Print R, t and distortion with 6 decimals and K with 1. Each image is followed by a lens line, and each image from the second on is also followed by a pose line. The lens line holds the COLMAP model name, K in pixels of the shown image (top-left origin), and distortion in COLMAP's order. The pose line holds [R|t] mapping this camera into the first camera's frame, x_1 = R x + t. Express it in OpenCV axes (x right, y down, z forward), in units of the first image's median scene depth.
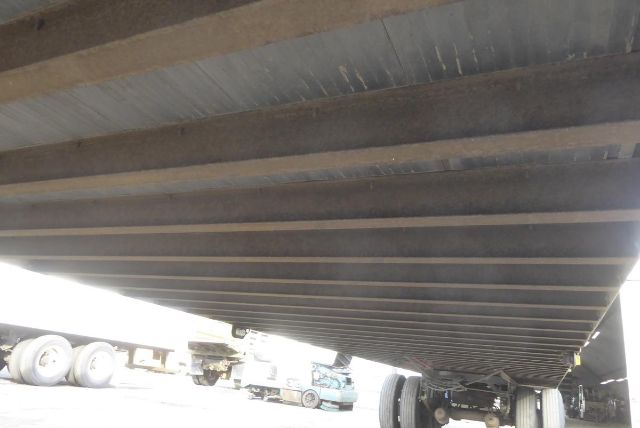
lens RADIAL K [[453.1, 0, 332.9], [0, 453.1, 217.2], [0, 0, 1]] dist [-0.024111, 0.001961]
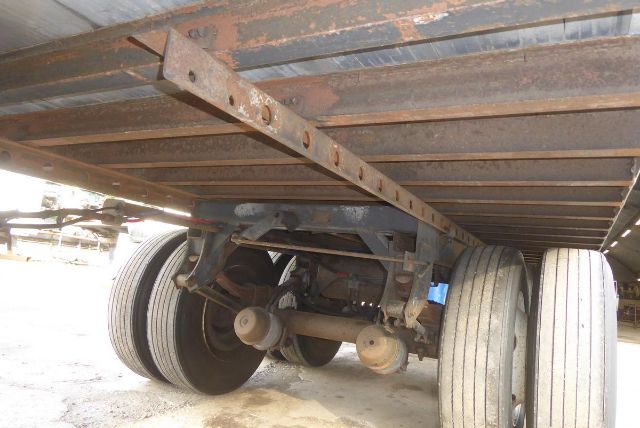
lens RADIAL K [[453.1, 0, 332.9], [0, 453.1, 217.2], [0, 0, 1]] dist [-0.024111, 0.001961]
pose [[0.997417, -0.019805, -0.069044, 0.153936], [0.033385, 0.978923, 0.201480, 0.133001], [0.063599, -0.203265, 0.977056, 0.314799]]
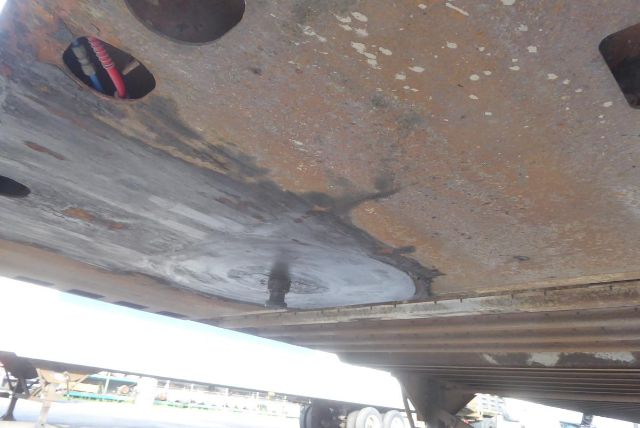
lens RADIAL K [[453.1, 0, 332.9], [0, 453.1, 217.2], [0, 0, 1]] dist [-0.024111, 0.001961]
pose [[0.937321, -0.150102, -0.314481, -0.142625], [0.118713, 0.986034, -0.116807, -0.134125], [0.327622, 0.072153, 0.942050, -0.323785]]
